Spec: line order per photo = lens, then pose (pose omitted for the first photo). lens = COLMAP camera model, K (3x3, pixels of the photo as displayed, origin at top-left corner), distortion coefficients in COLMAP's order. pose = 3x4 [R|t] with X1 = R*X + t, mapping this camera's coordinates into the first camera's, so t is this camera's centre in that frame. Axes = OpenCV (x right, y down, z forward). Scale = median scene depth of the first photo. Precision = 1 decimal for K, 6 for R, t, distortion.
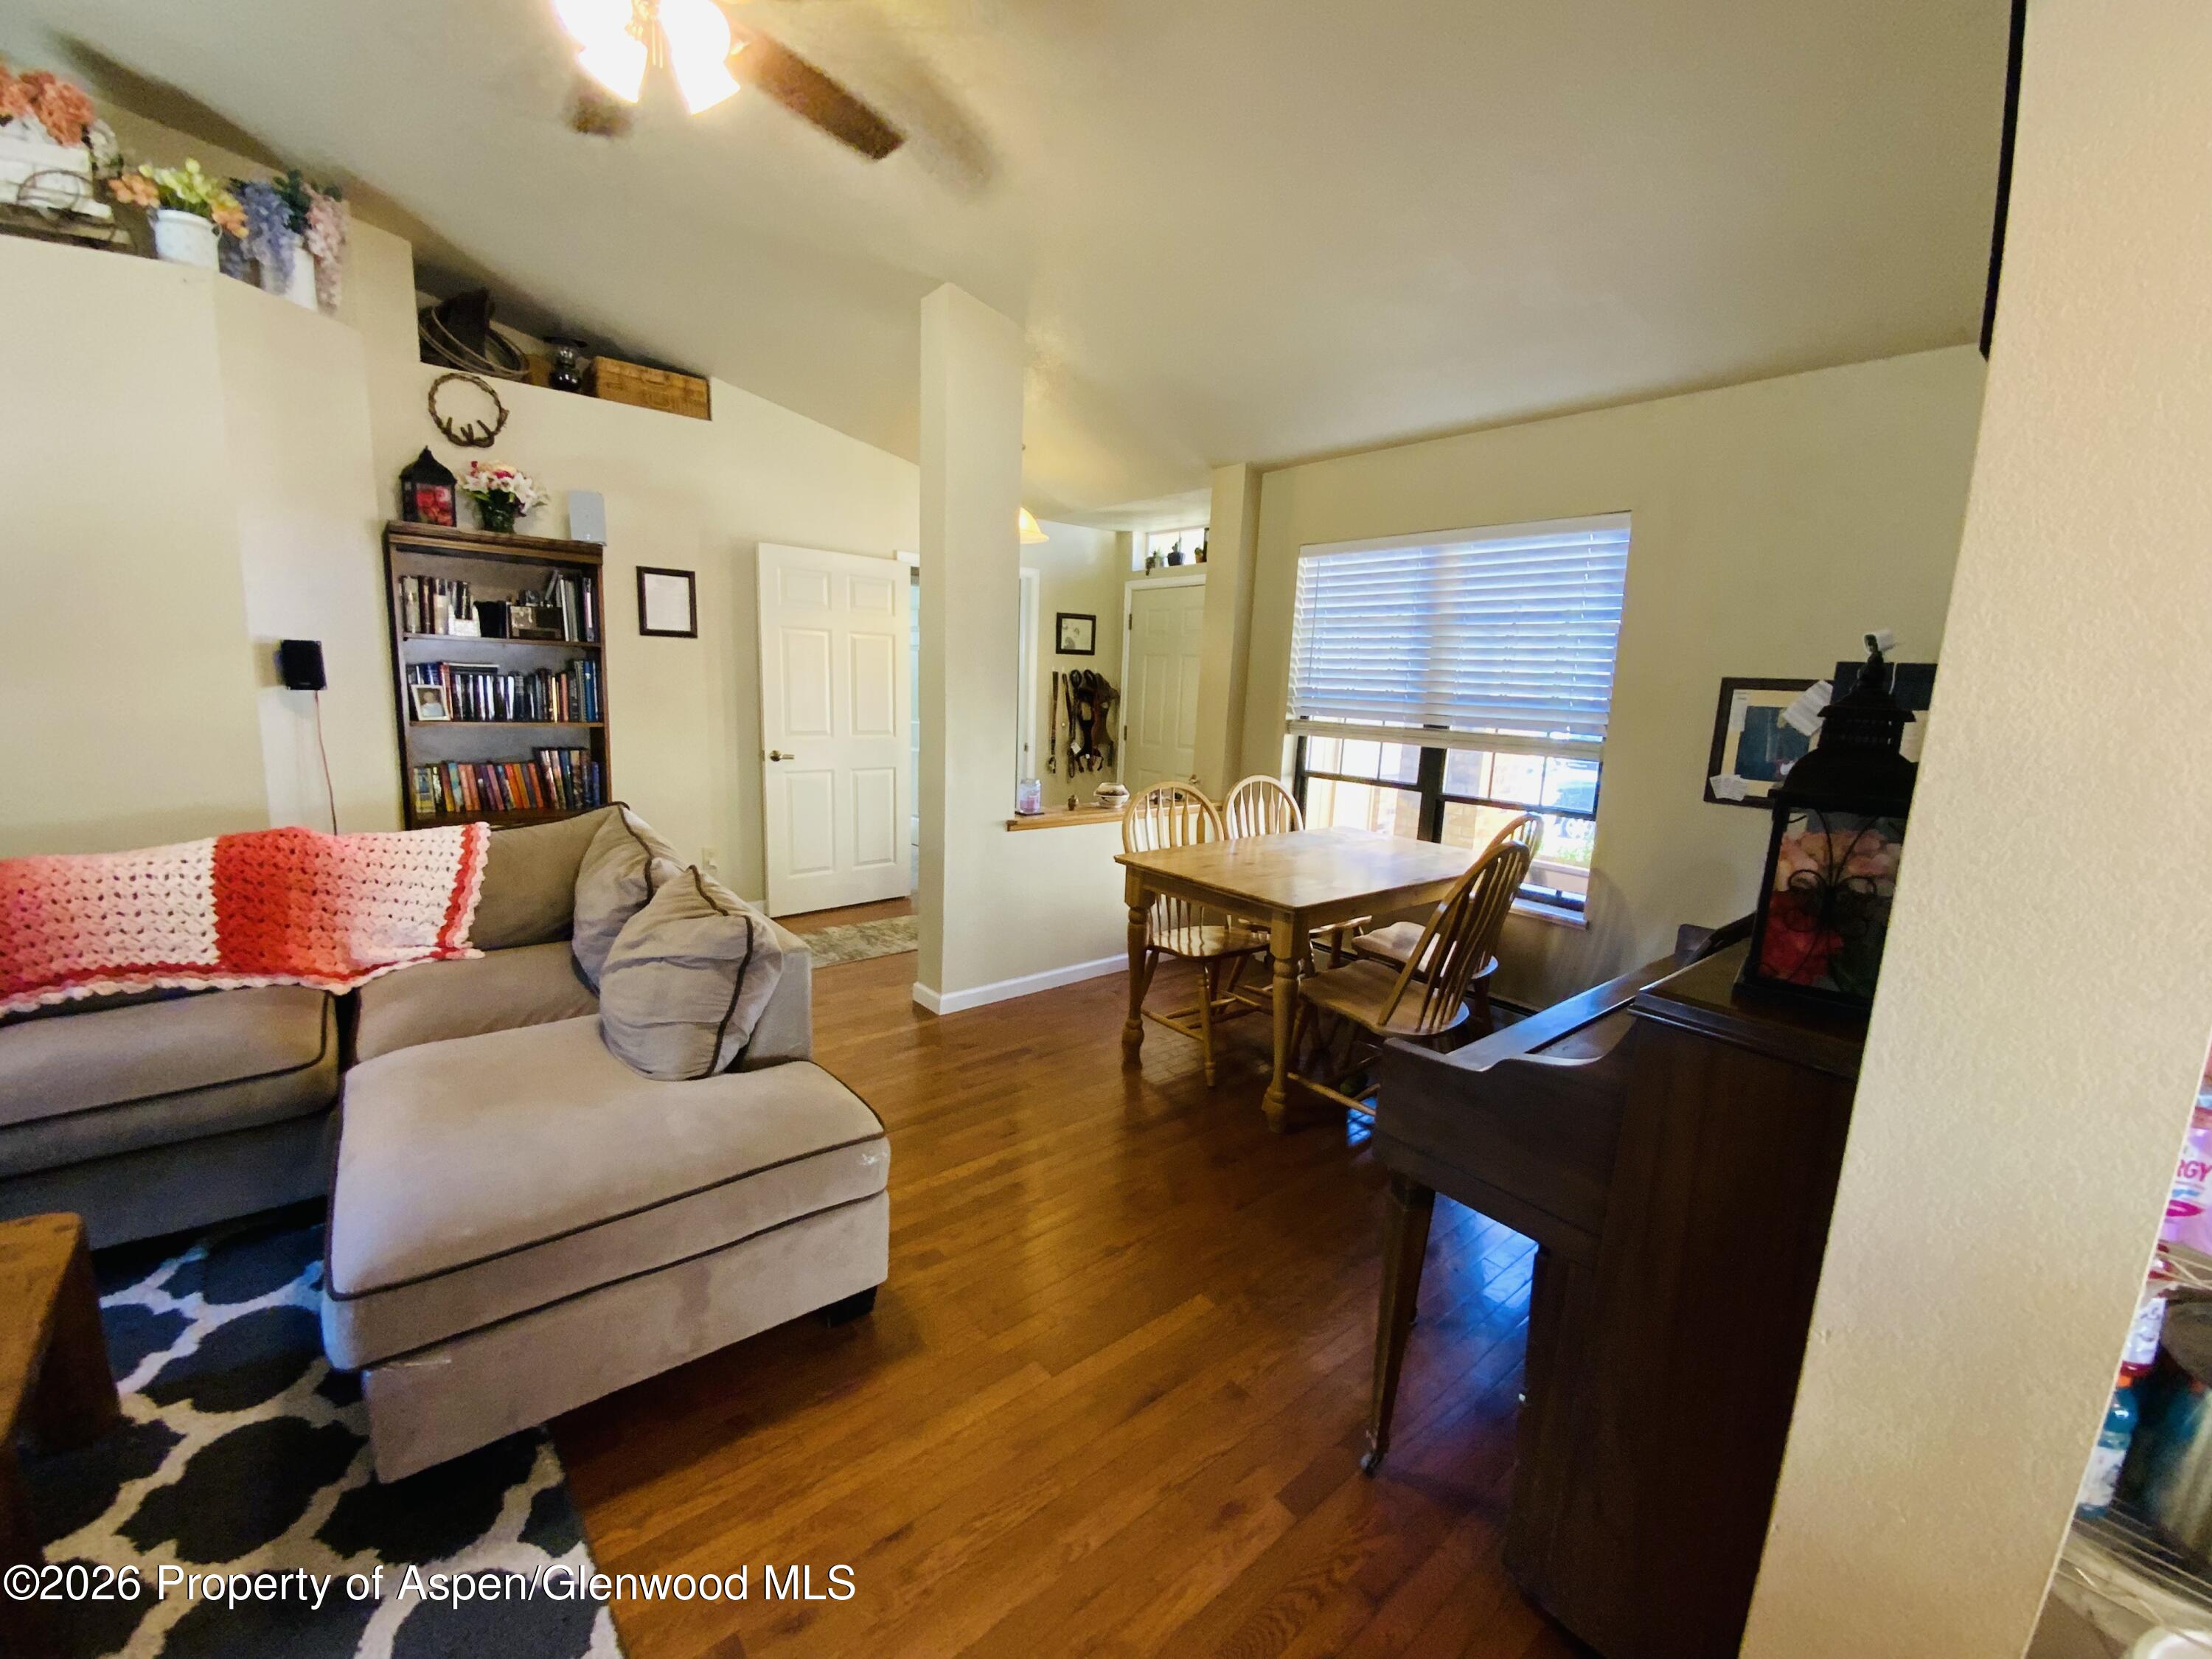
lens RADIAL K [[897.1, 0, 1106.0], [0, 897.1, 829.5], [0, 0, 1]] dist [0.011067, -0.015624]
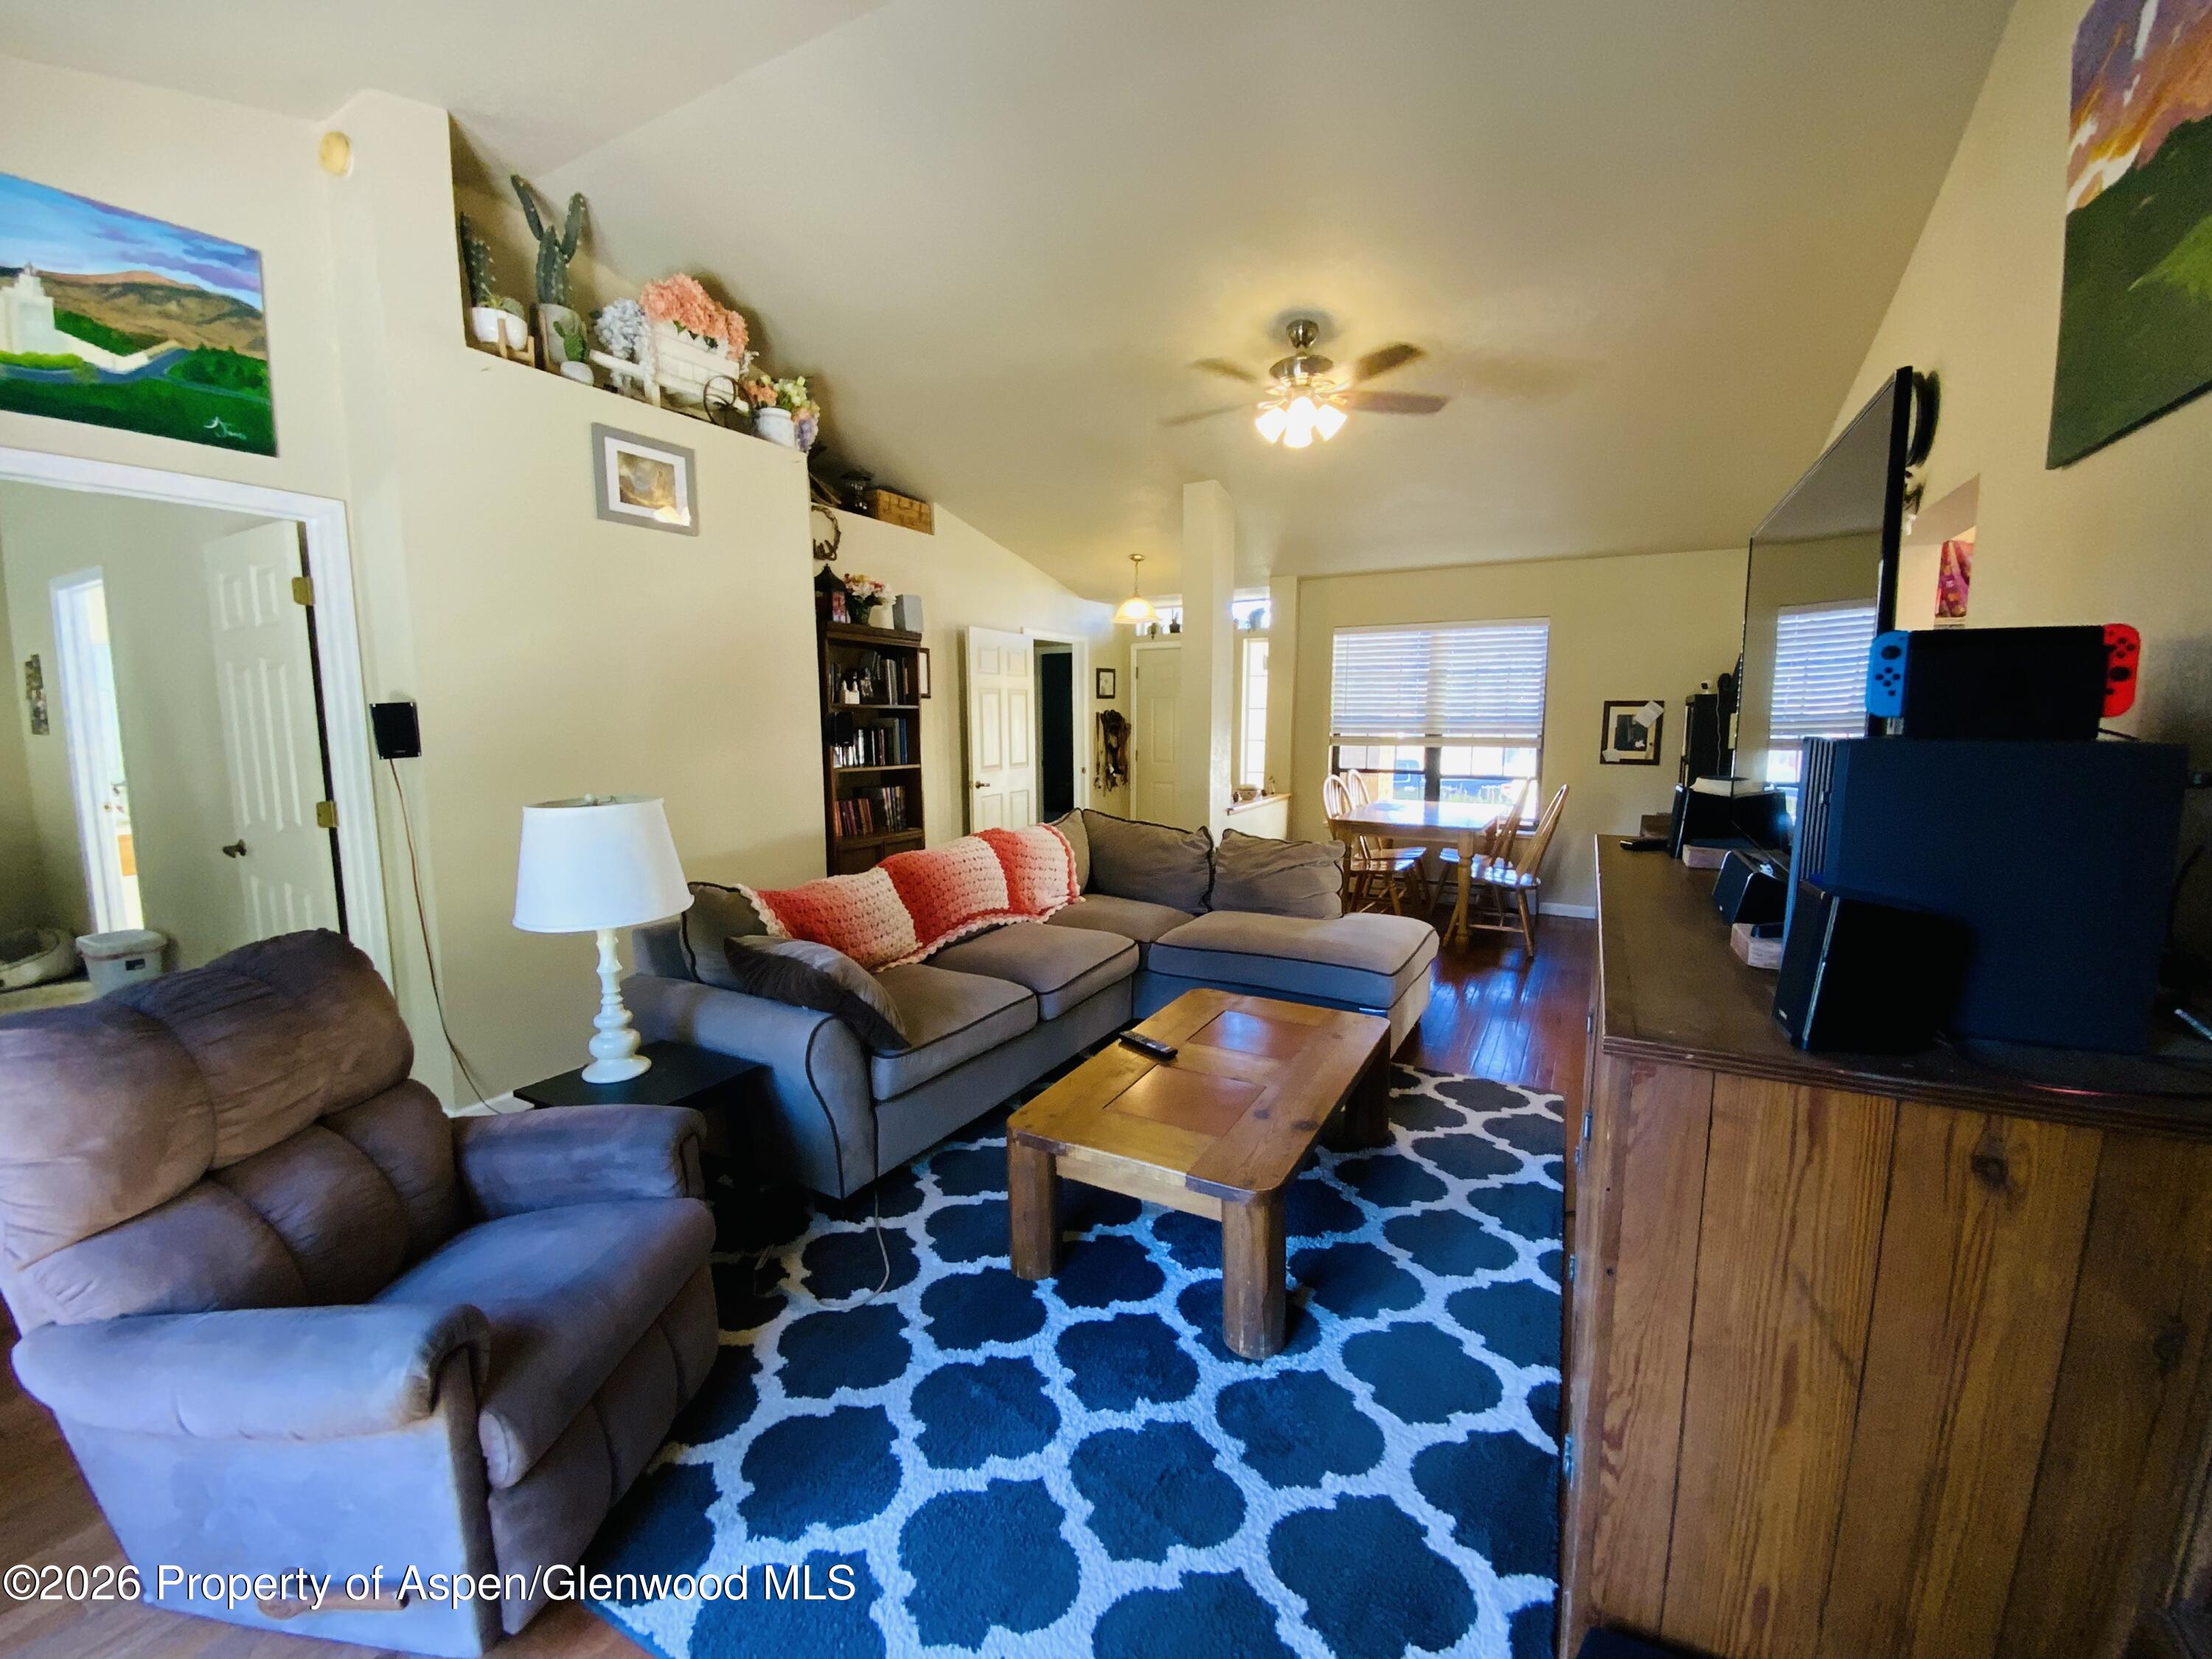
lens RADIAL K [[898.7, 0, 1098.8], [0, 898.7, 833.7], [0, 0, 1]] dist [0.012232, -0.014922]
pose [[0.931896, -0.087802, 0.351938, -0.938740], [0.098609, 0.995043, -0.012860, 0.034126], [-0.349064, 0.046689, 0.935935, -0.405834]]
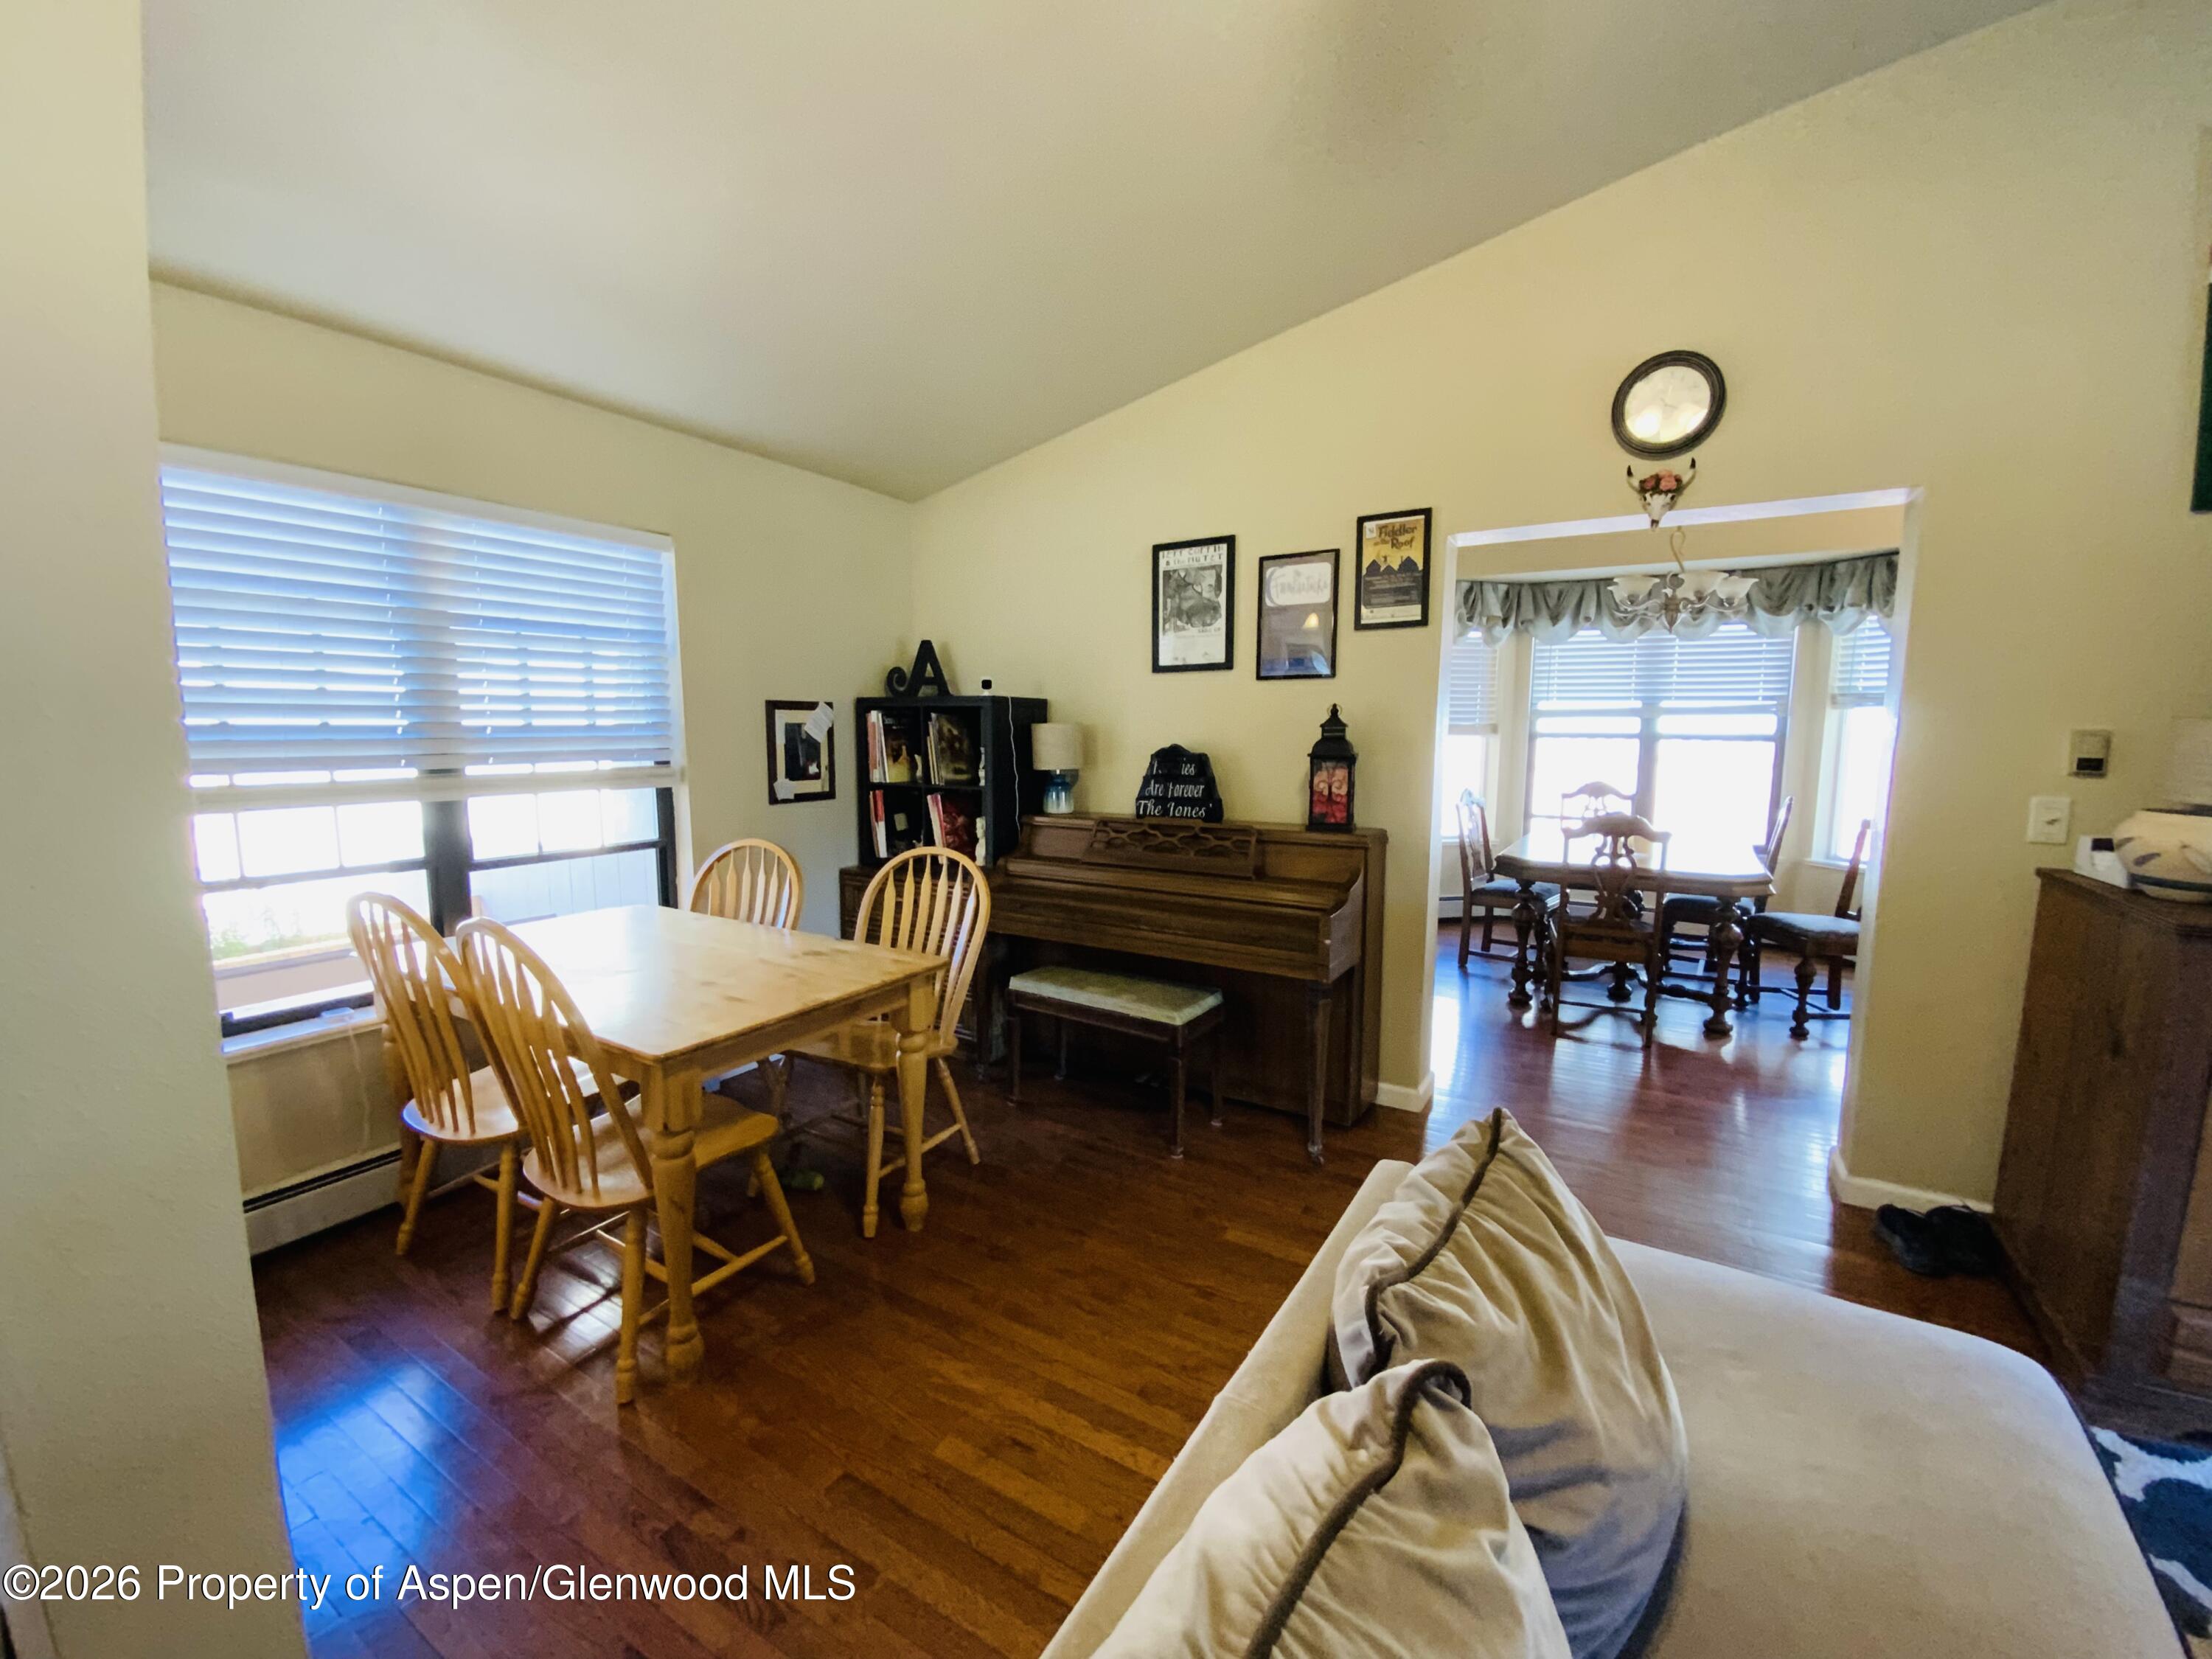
lens RADIAL K [[897.1, 0, 1106.0], [0, 897.1, 829.5], [0, 0, 1]] dist [0.011067, -0.015624]
pose [[-0.335509, -0.152065, 0.929683, -0.512244], [0.136981, 0.968521, 0.207852, -0.160876], [-0.932025, 0.197085, -0.304118, 0.832506]]
